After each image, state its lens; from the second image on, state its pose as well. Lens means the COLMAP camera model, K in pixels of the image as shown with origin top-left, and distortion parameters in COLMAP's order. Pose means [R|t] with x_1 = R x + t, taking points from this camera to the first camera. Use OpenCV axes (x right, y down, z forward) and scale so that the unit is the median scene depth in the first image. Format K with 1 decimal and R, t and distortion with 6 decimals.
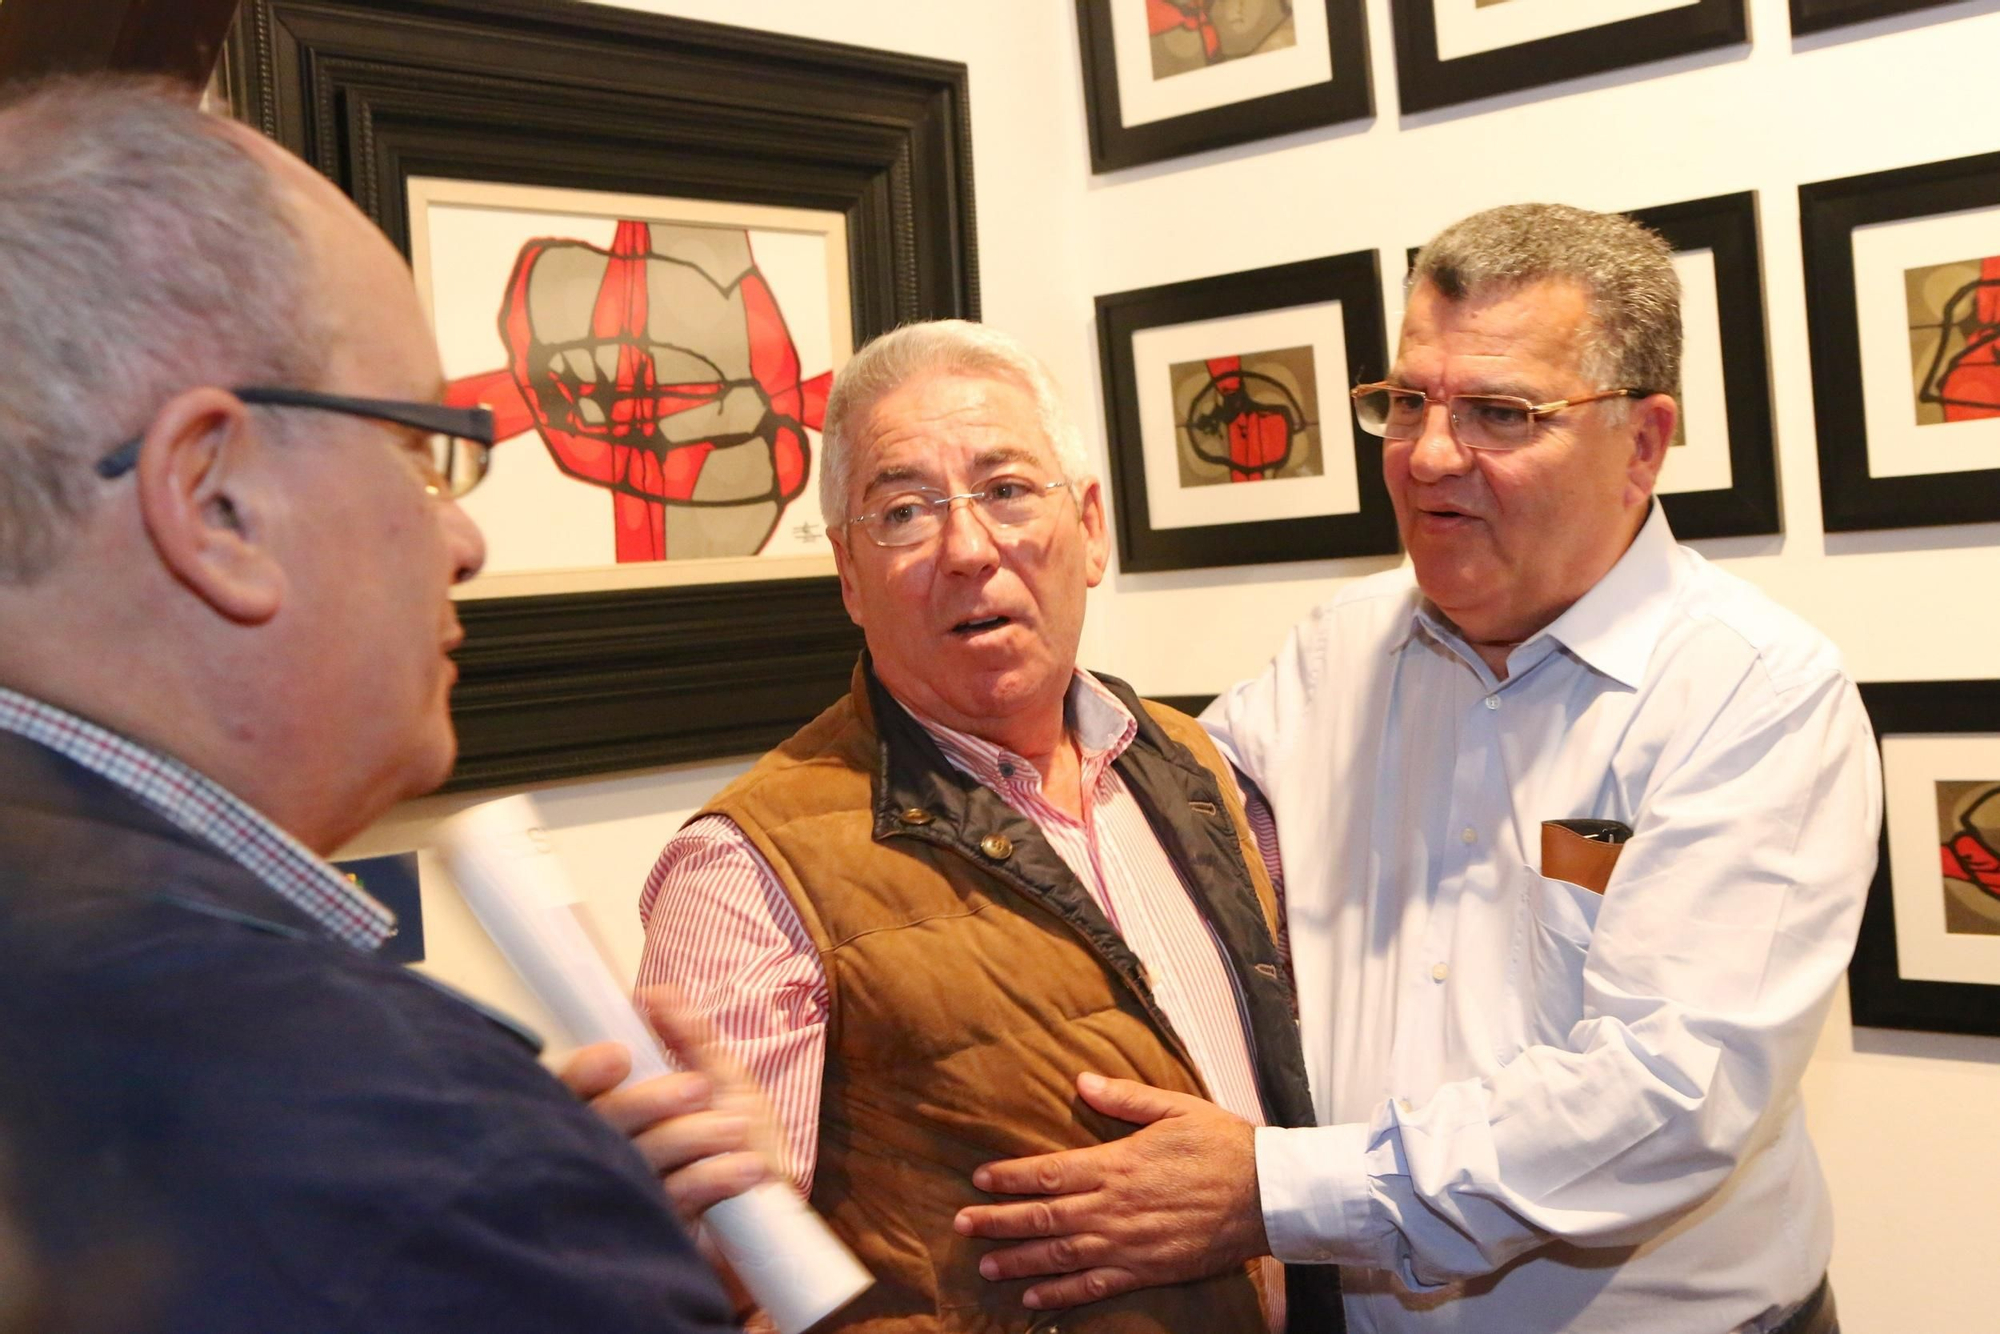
lens RADIAL K [[2369.8, 0, 992.8], [0, 2369.8, 645.8], [0, 0, 1]] dist [-0.067068, 0.000000]
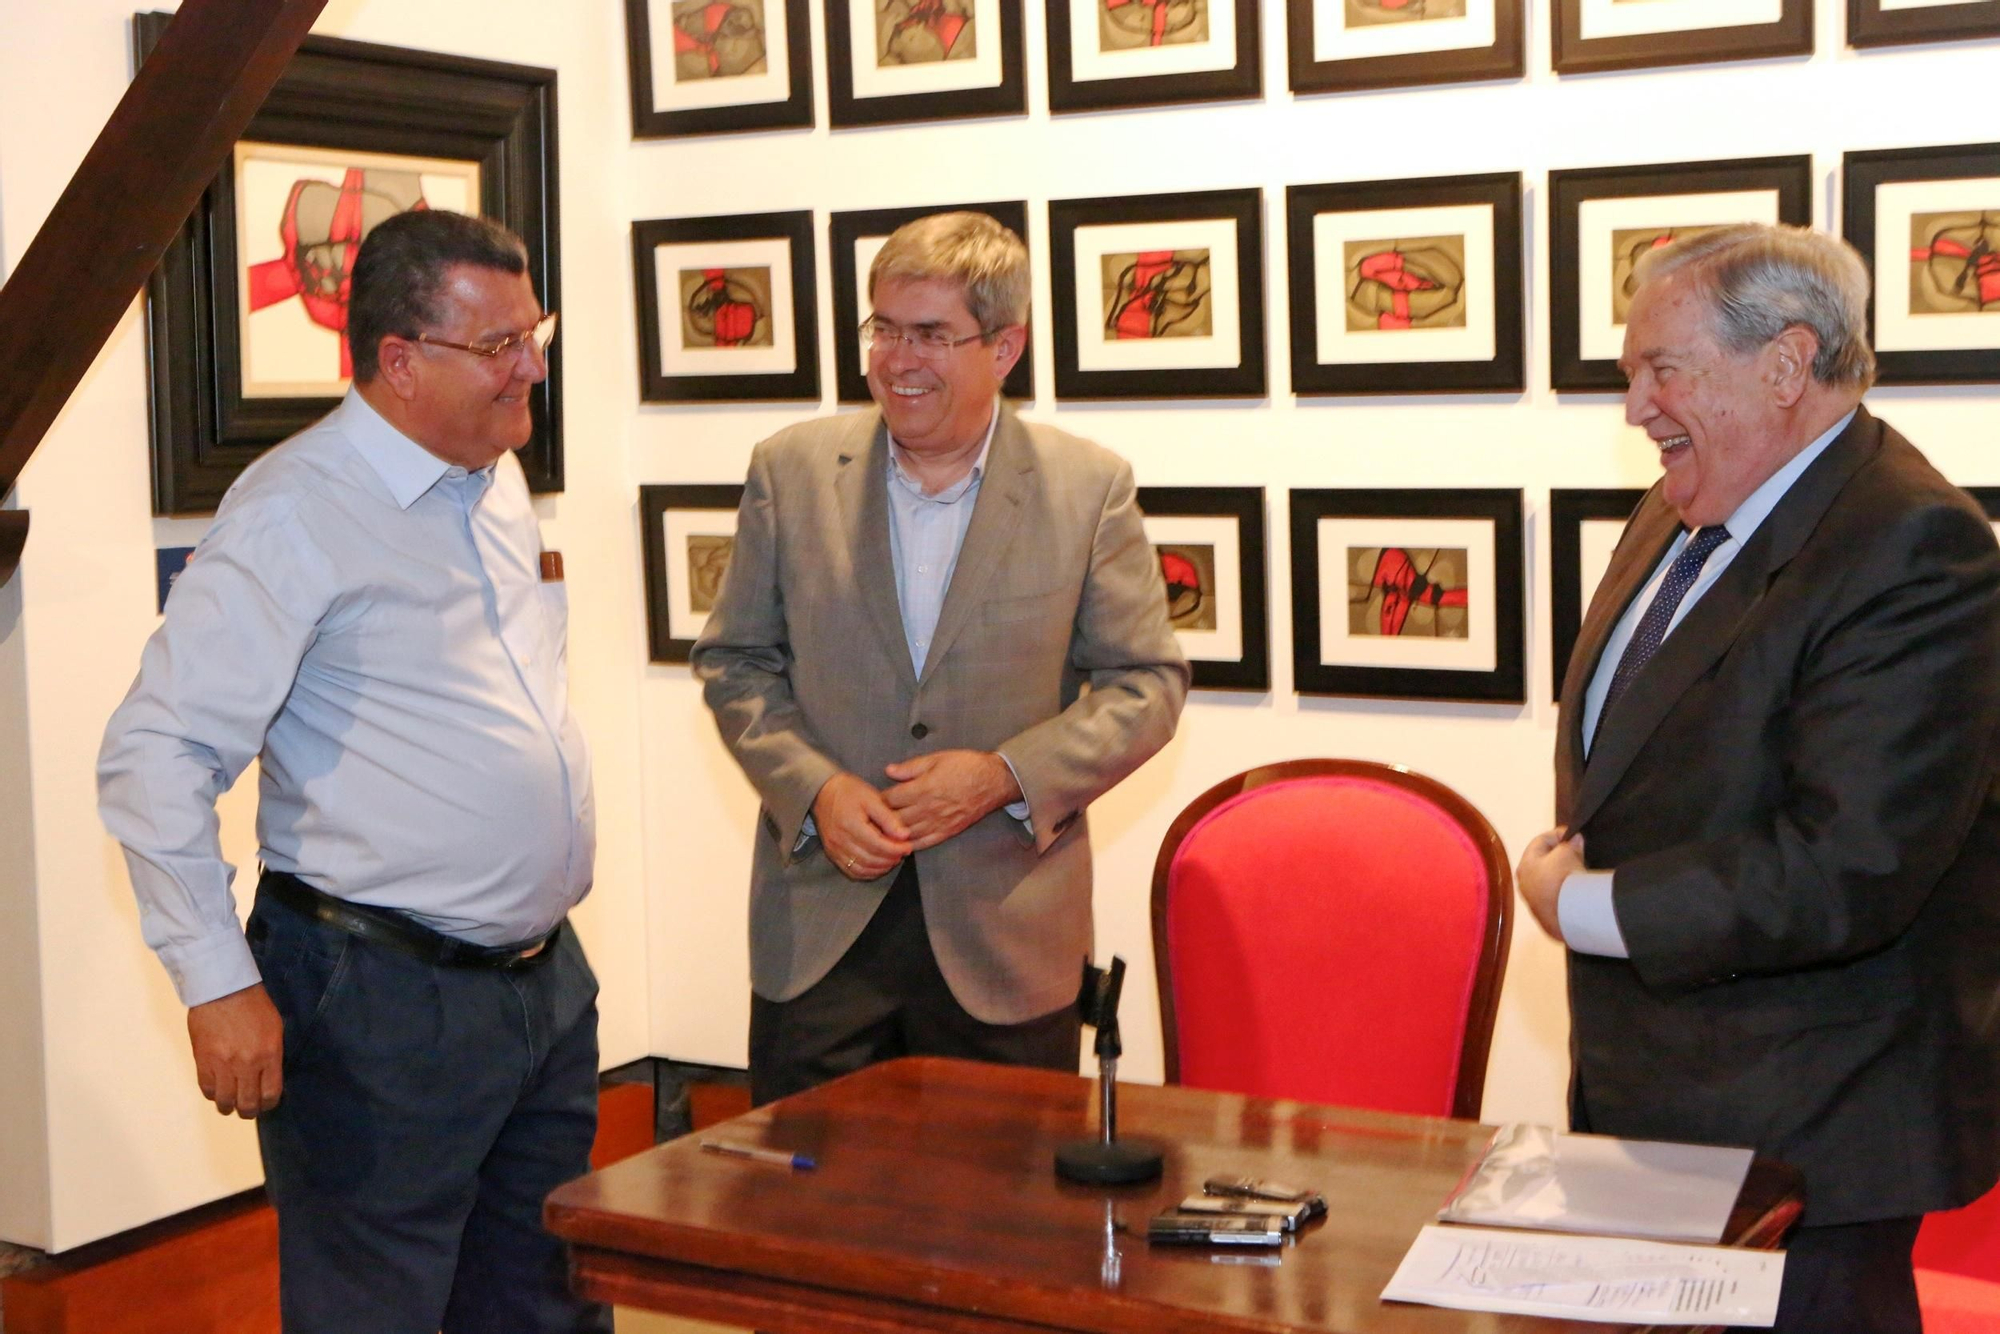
lens RADIAL K [[2956.3, 0, 1071.2], [0, 2956.3, 657.9], [0, 0, 1]] dist [0.041879, 0.000000]
pose [[0.974915, 0.034447, 0.219898, -0.103277], [-0.045022, 0.998049, 0.043260, 0.044544], [-0.217979, -0.052076, 0.974563, -1.070705]]
